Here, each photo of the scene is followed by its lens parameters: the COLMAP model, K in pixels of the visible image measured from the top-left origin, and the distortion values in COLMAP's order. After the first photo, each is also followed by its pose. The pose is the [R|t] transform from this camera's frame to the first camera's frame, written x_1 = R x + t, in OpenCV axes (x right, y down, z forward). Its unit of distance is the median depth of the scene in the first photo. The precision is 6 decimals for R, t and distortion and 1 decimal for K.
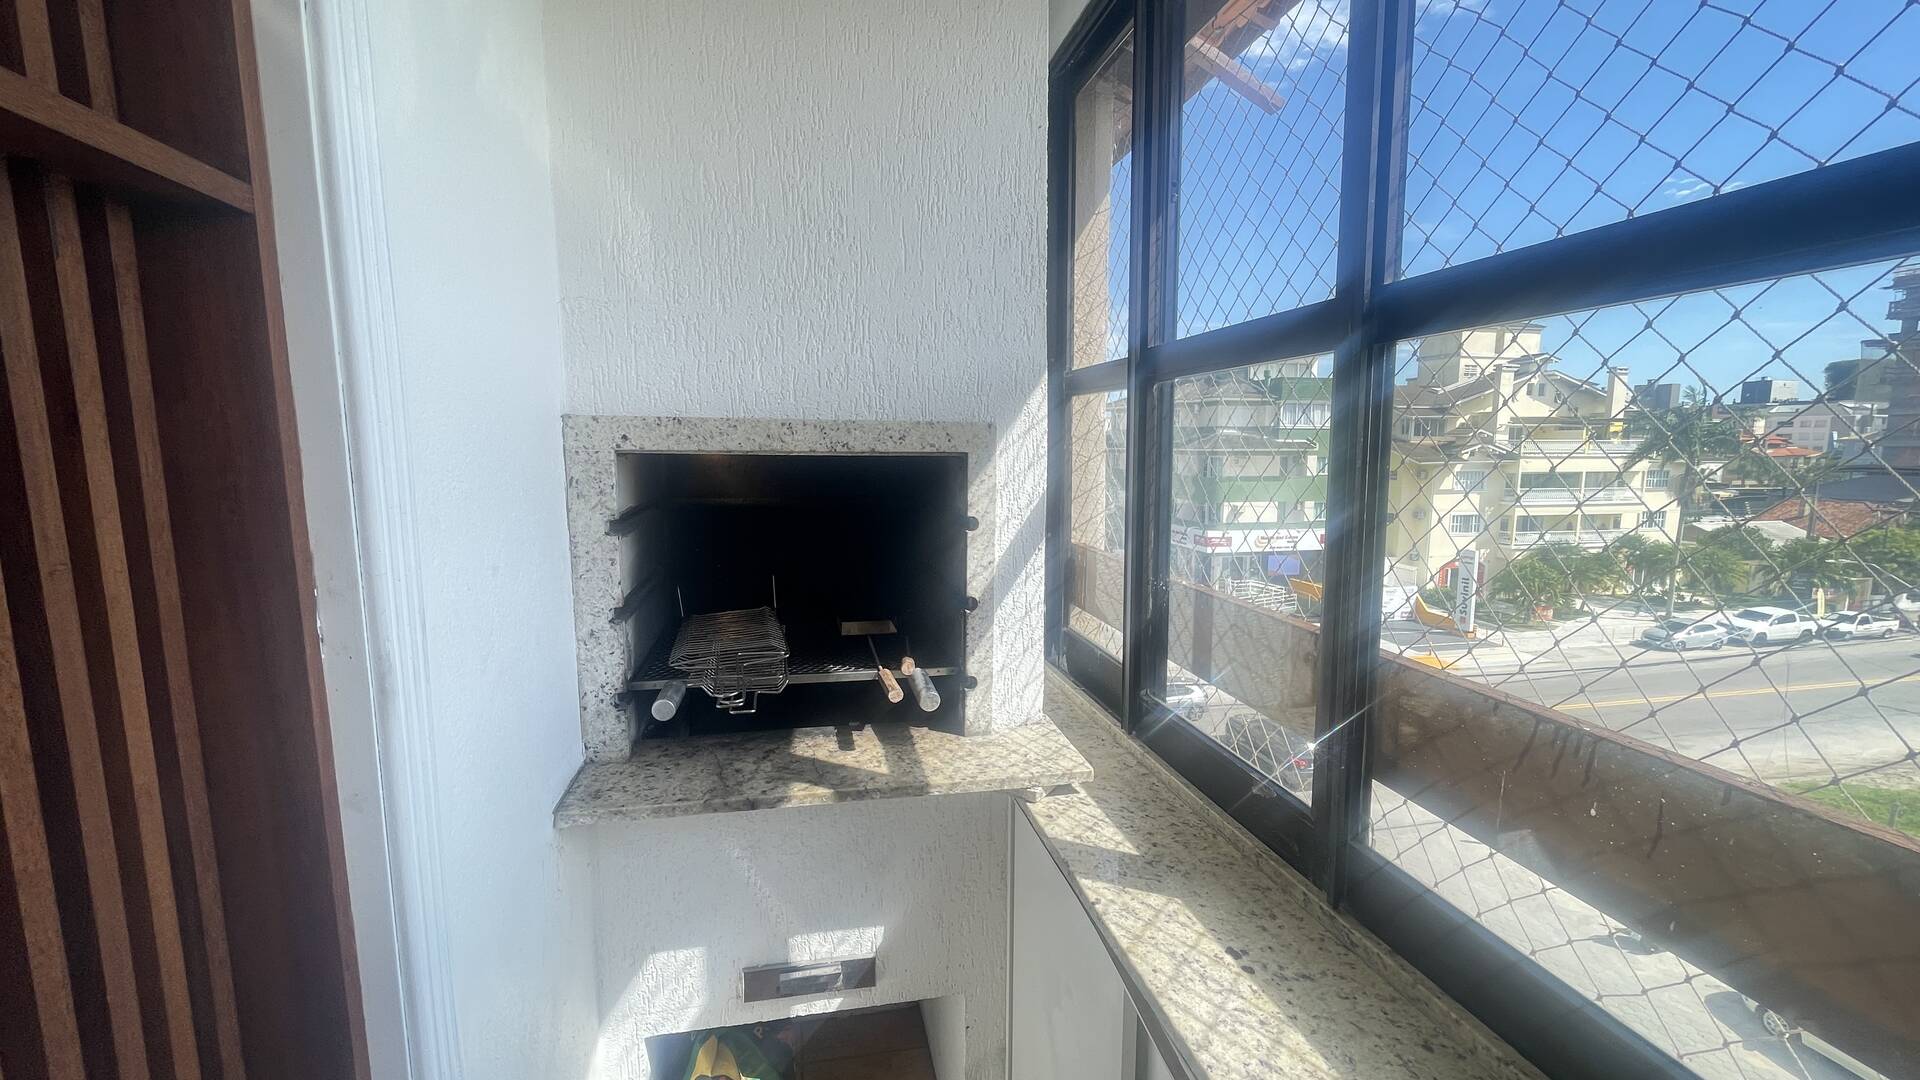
lens RADIAL K [[776.5, 0, 955.3], [0, 776.5, 548.8], [0, 0, 1]] dist [-0.000933, -0.000593]
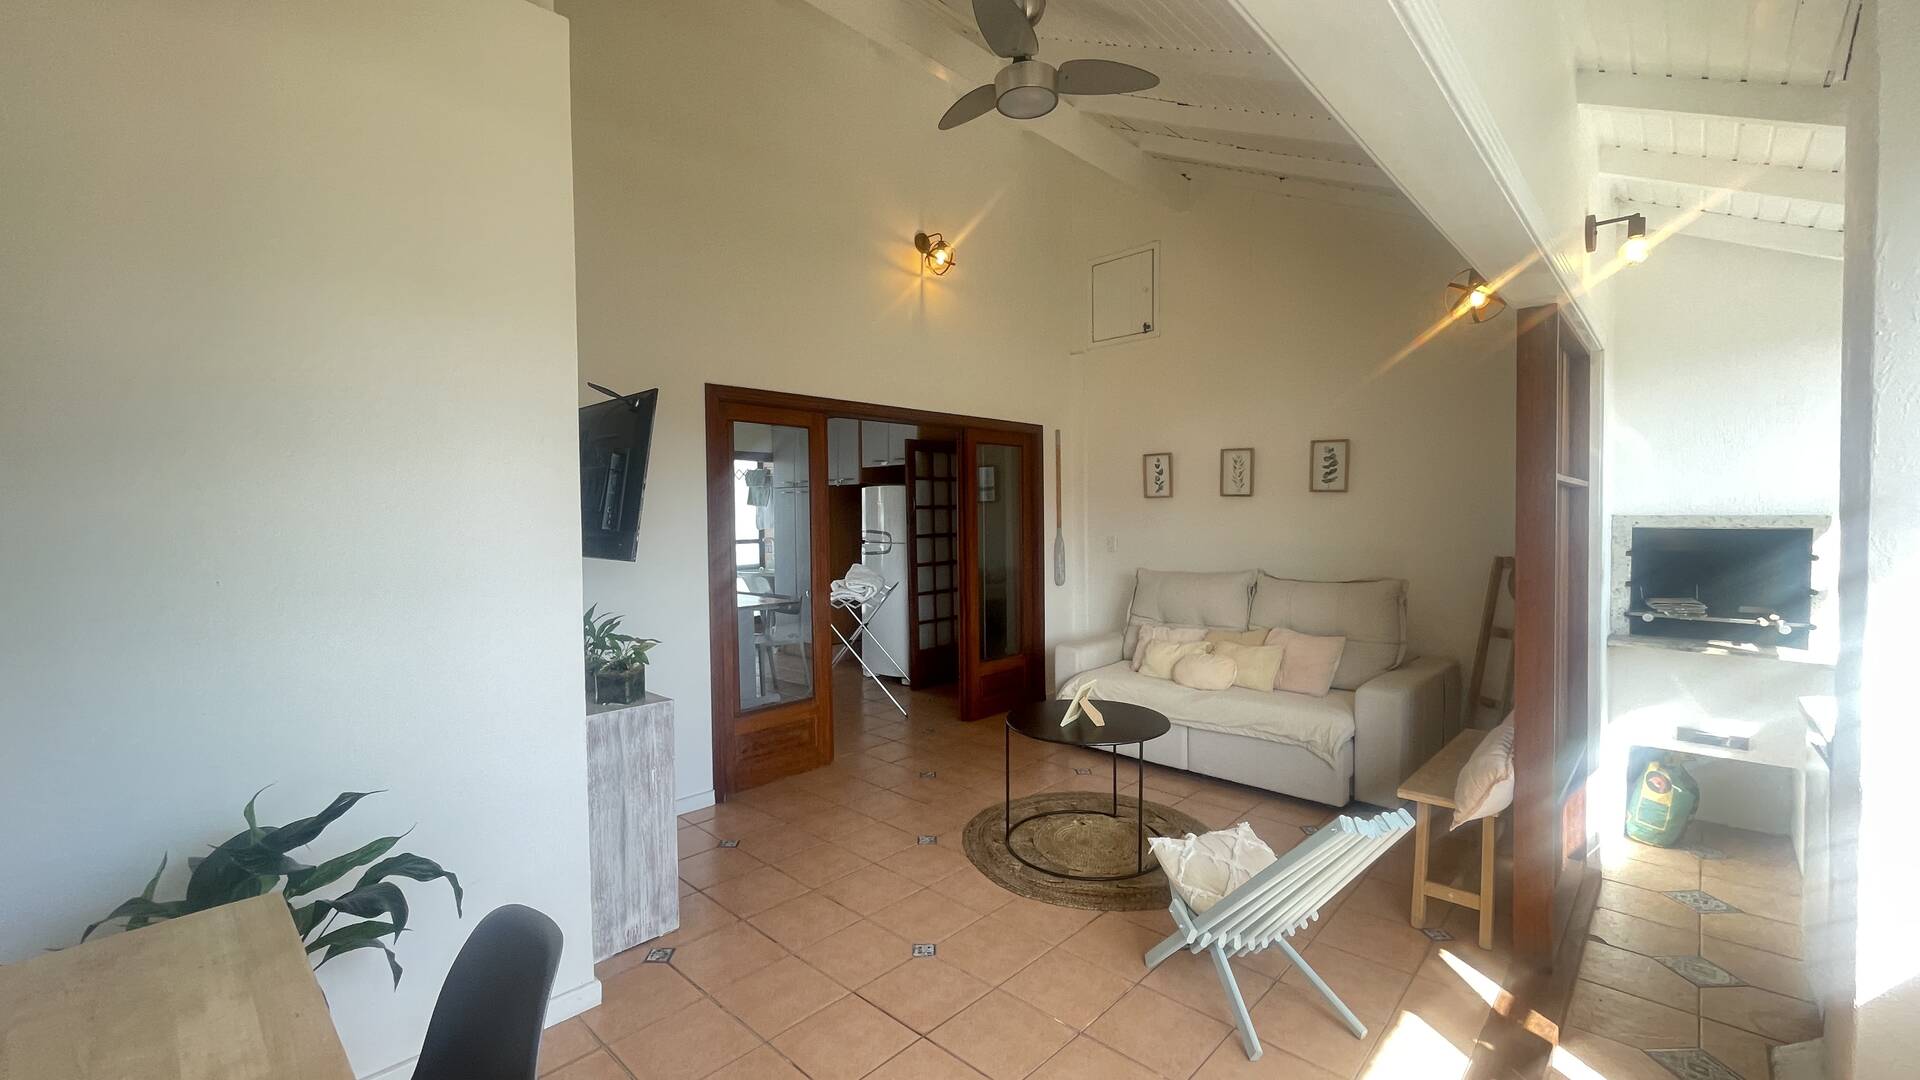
lens RADIAL K [[776.5, 0, 966.1], [0, 776.5, 541.5], [0, 0, 1]] dist [-0.000933, -0.000593]
pose [[0.567276, 0.018598, -0.823318, 0.498108], [-0.095890, 0.994436, -0.043606, 0.268810], [0.817926, 0.103684, 0.565903, -2.459155]]
